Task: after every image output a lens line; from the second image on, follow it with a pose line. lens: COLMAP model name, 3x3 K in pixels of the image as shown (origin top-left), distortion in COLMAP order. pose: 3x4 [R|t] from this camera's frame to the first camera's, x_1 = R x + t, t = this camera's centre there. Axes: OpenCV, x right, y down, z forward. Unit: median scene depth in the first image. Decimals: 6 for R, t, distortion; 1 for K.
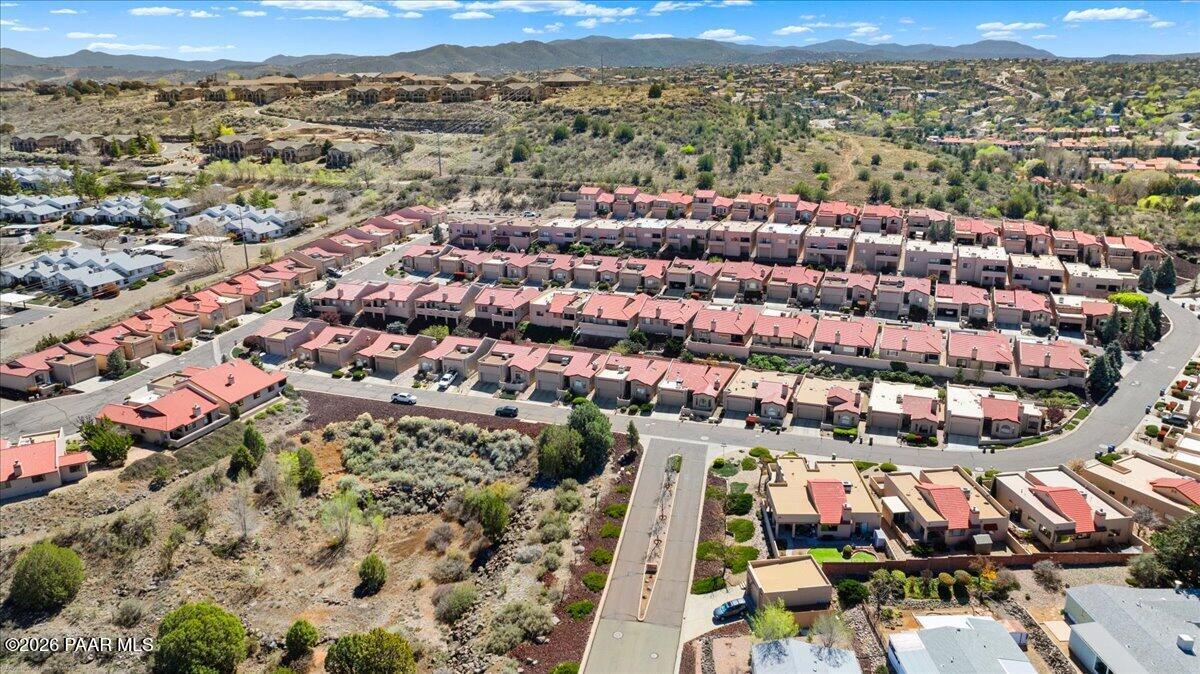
lens RADIAL K [[849.2, 0, 598.7], [0, 849.2, 331.5], [0, 0, 1]] dist [-0.029815, 0.014301]
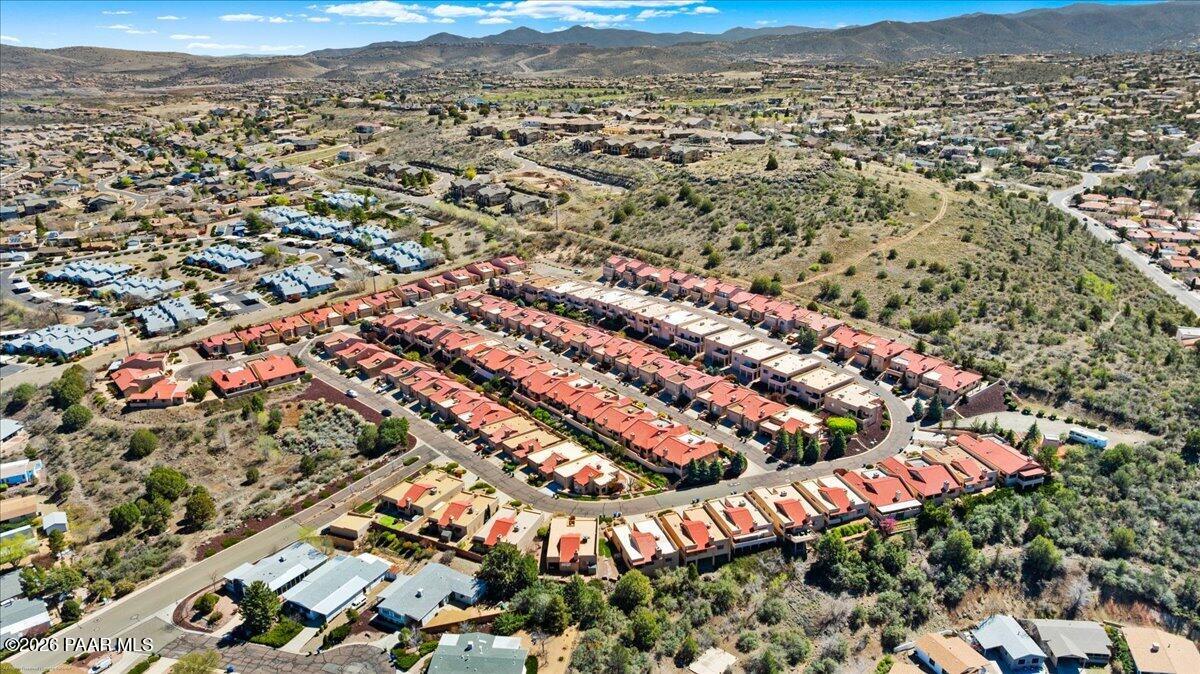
lens RADIAL K [[849.2, 0, 606.3], [0, 849.2, 334.5], [0, 0, 1]] dist [-0.029815, 0.014301]
pose [[0.873920, 0.158461, -0.459515, 0.936127], [-0.139755, 0.987365, 0.074697, -0.227129], [0.465545, -0.001059, 0.885023, -0.298984]]
